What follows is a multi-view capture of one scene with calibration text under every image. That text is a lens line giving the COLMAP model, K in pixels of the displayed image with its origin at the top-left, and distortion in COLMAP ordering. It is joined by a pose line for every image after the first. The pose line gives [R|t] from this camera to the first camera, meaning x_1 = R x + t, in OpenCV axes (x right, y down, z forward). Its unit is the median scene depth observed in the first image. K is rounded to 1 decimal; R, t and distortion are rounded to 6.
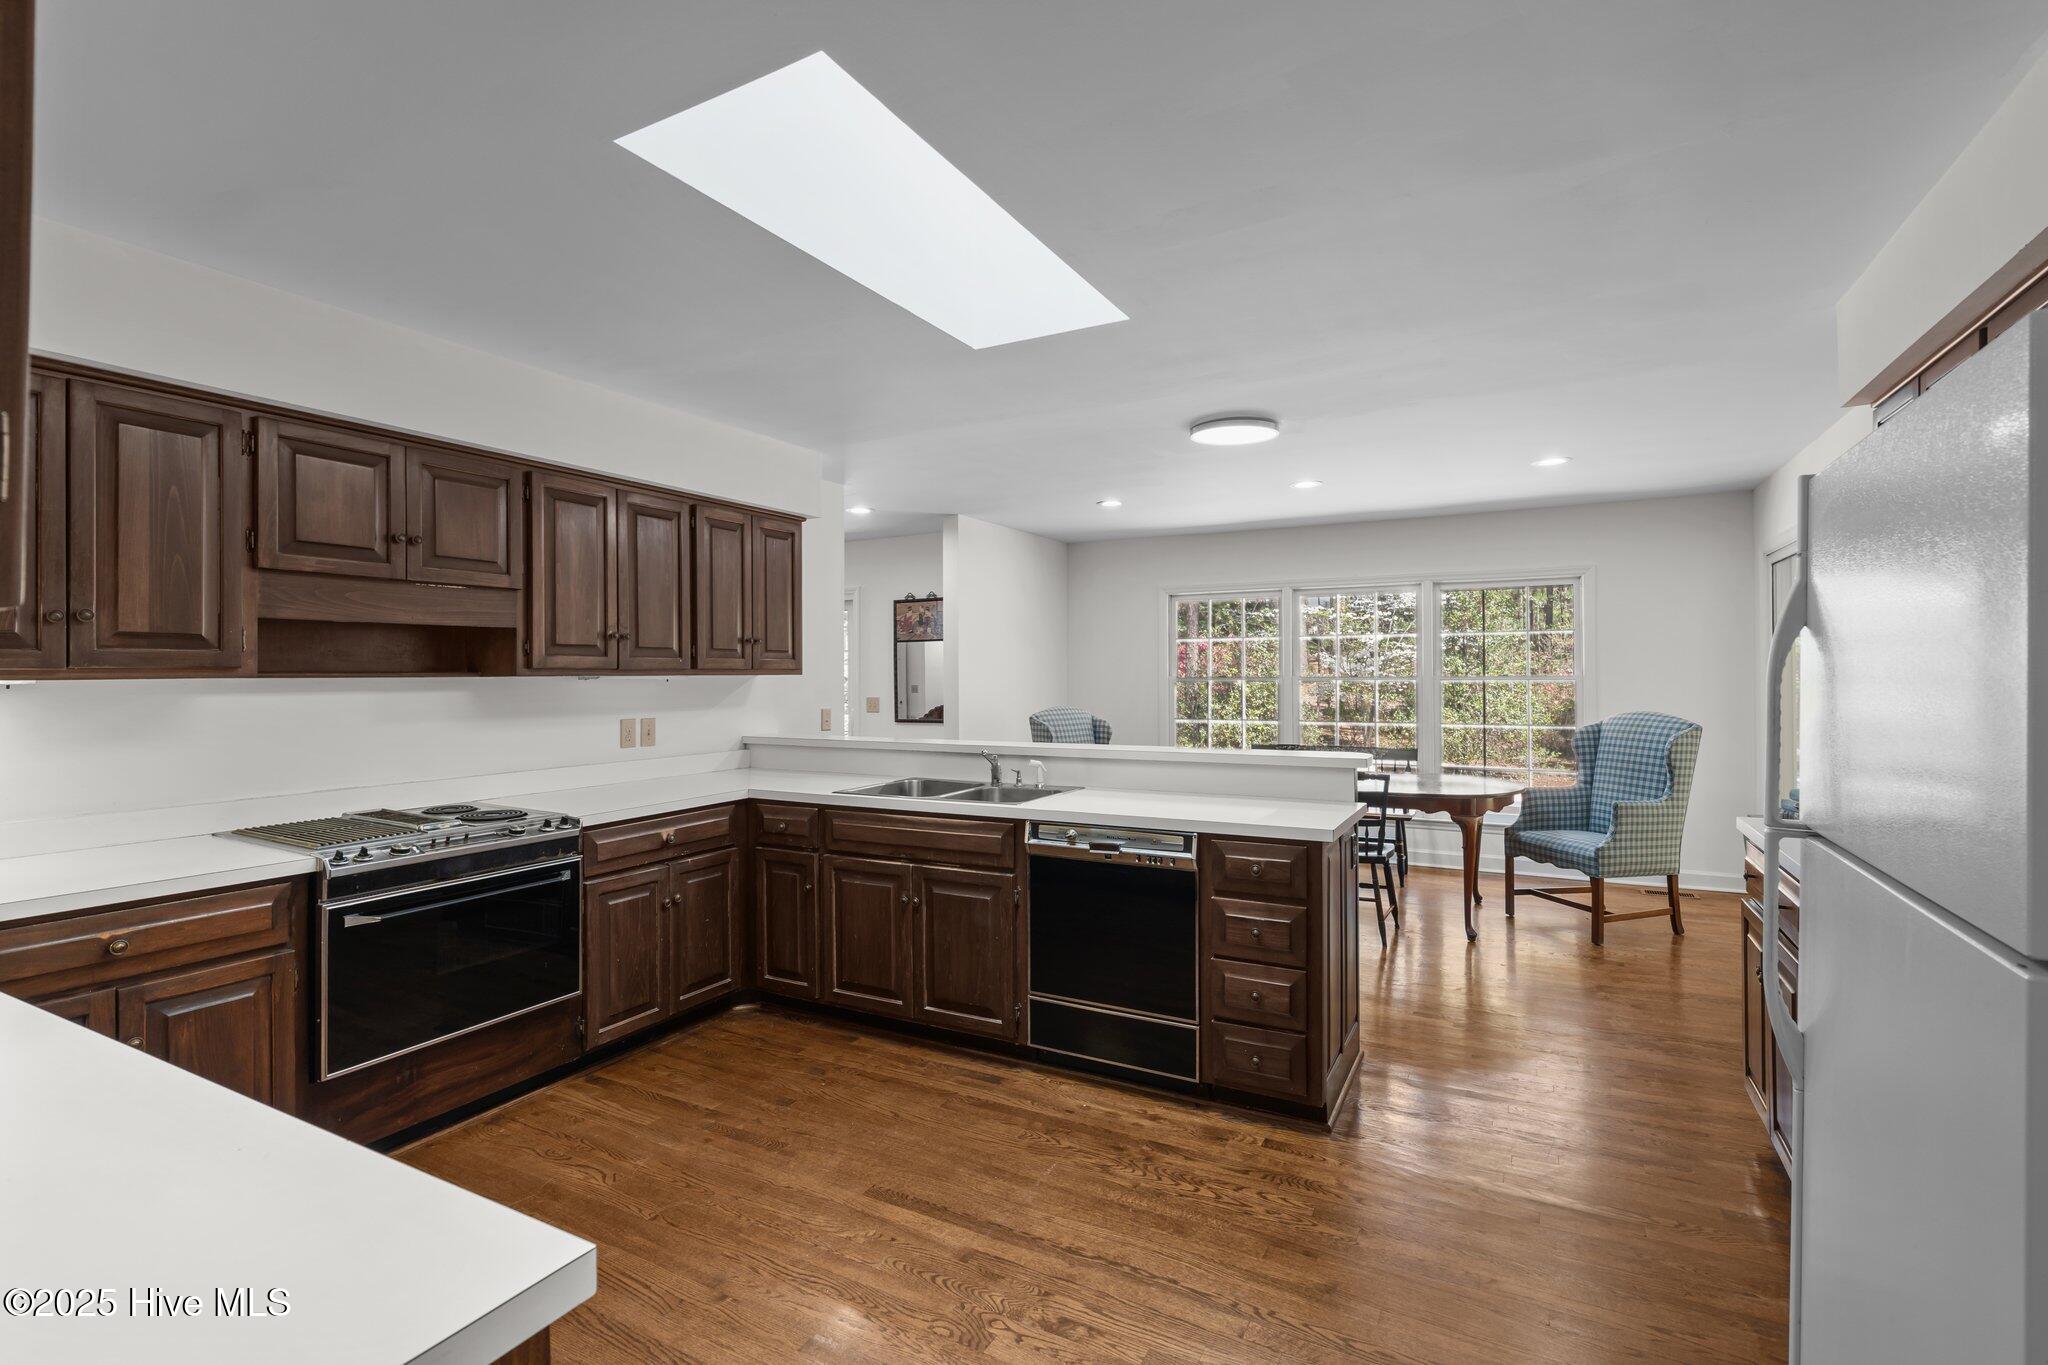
lens RADIAL K [[933.2, 0, 1018.5], [0, 933.2, 666.6], [0, 0, 1]] dist [-0.008822, 0.001193]
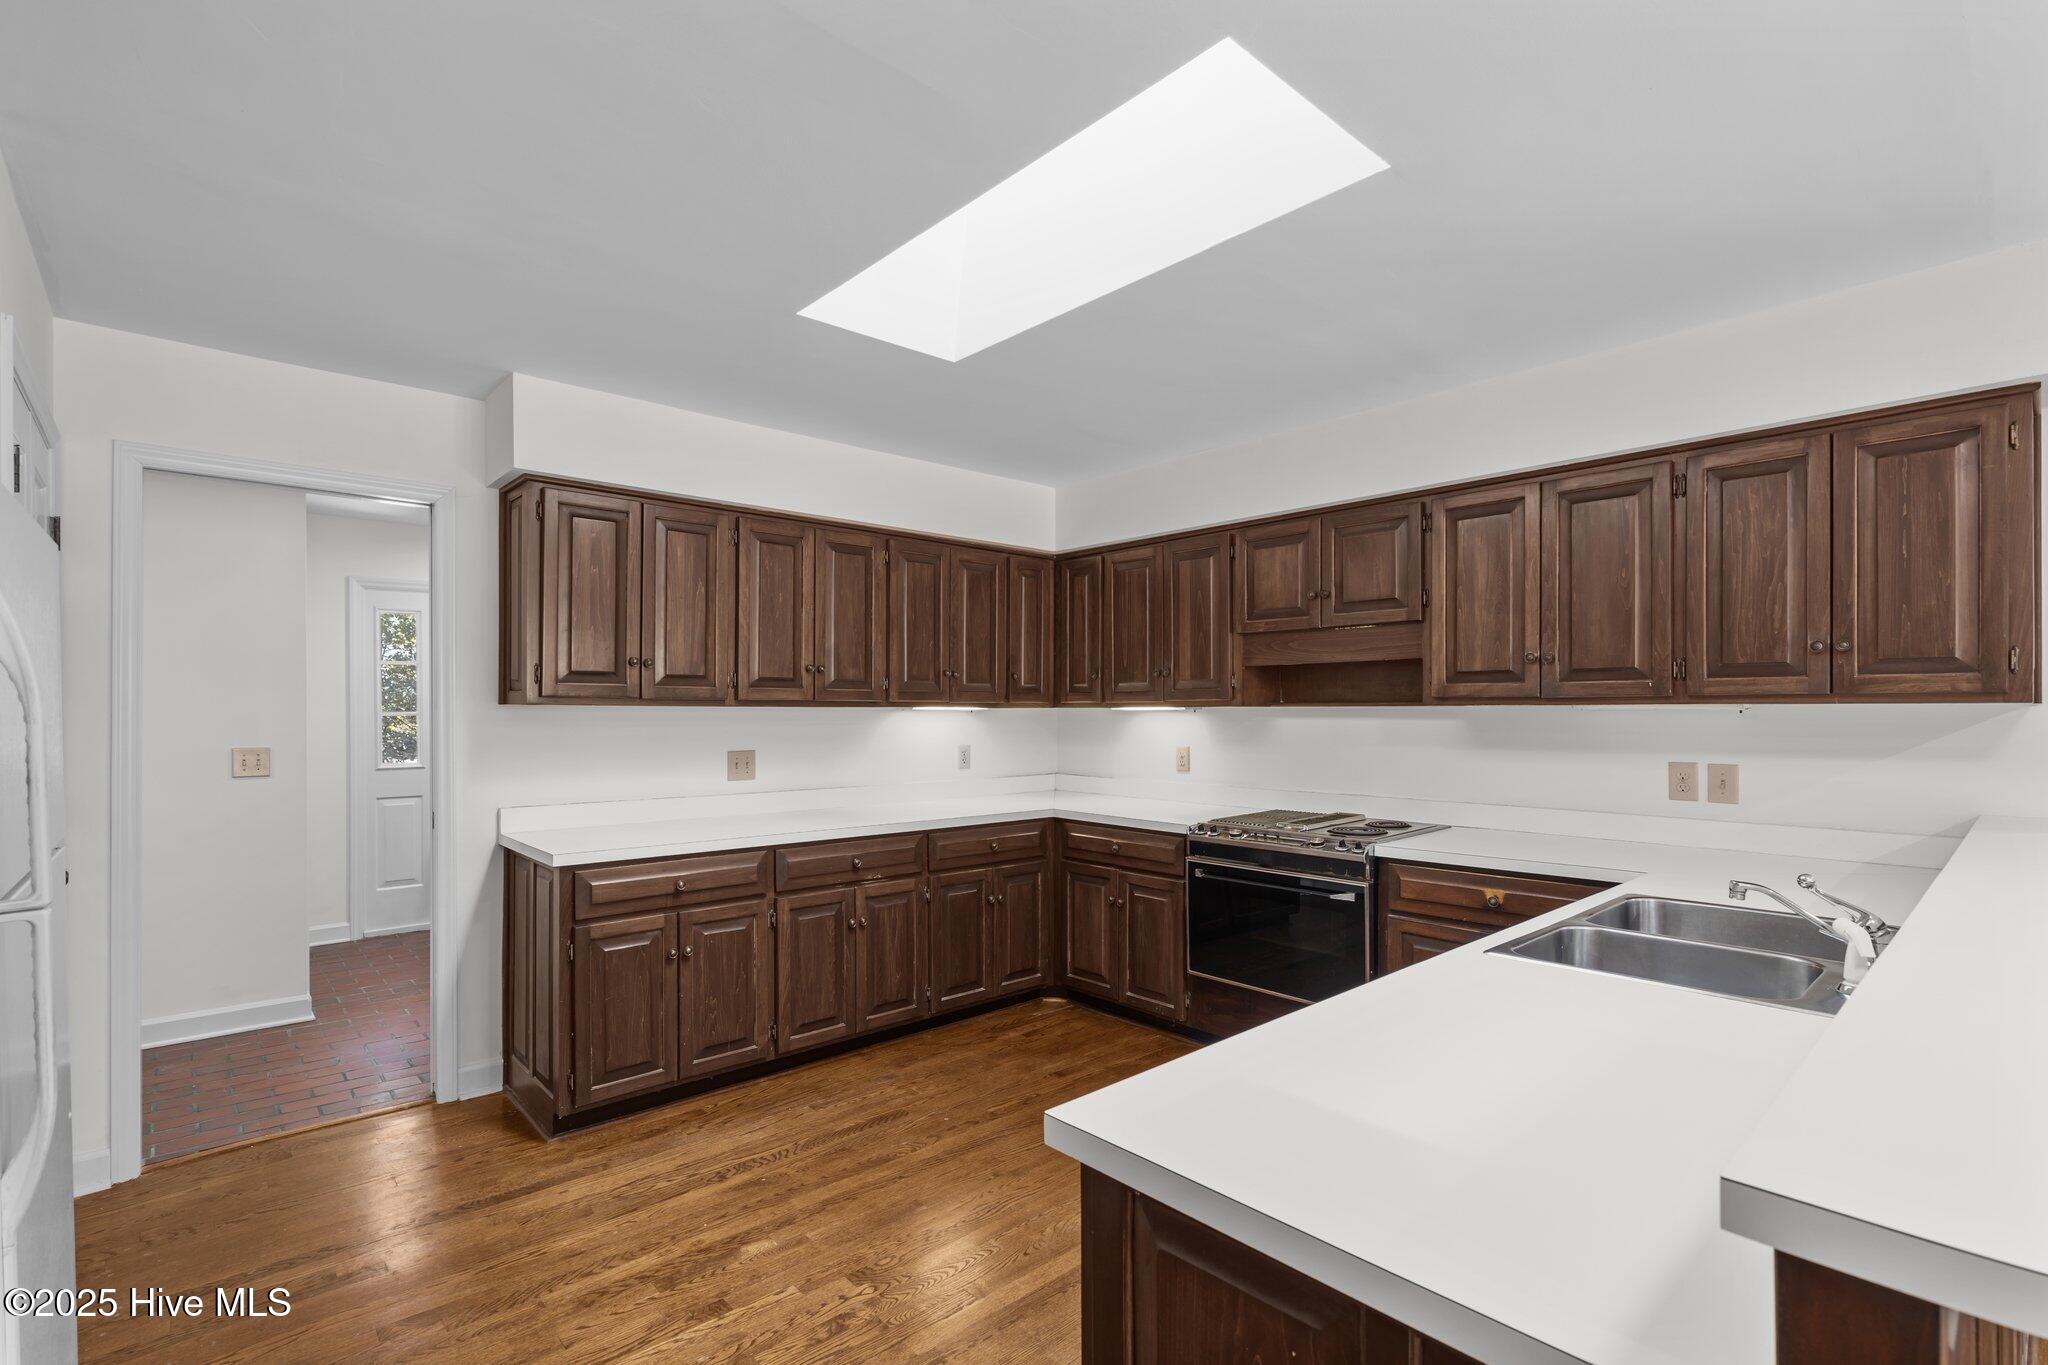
lens RADIAL K [[933.2, 0, 1010.3], [0, 933.2, 716.5], [0, 0, 1]] dist [-0.008822, 0.001193]
pose [[-0.337678, 0.015011, -0.941142, 0.591924], [0.014022, 0.999842, 0.010916, 0.005505], [0.941157, -0.009510, -0.337835, 0.950186]]
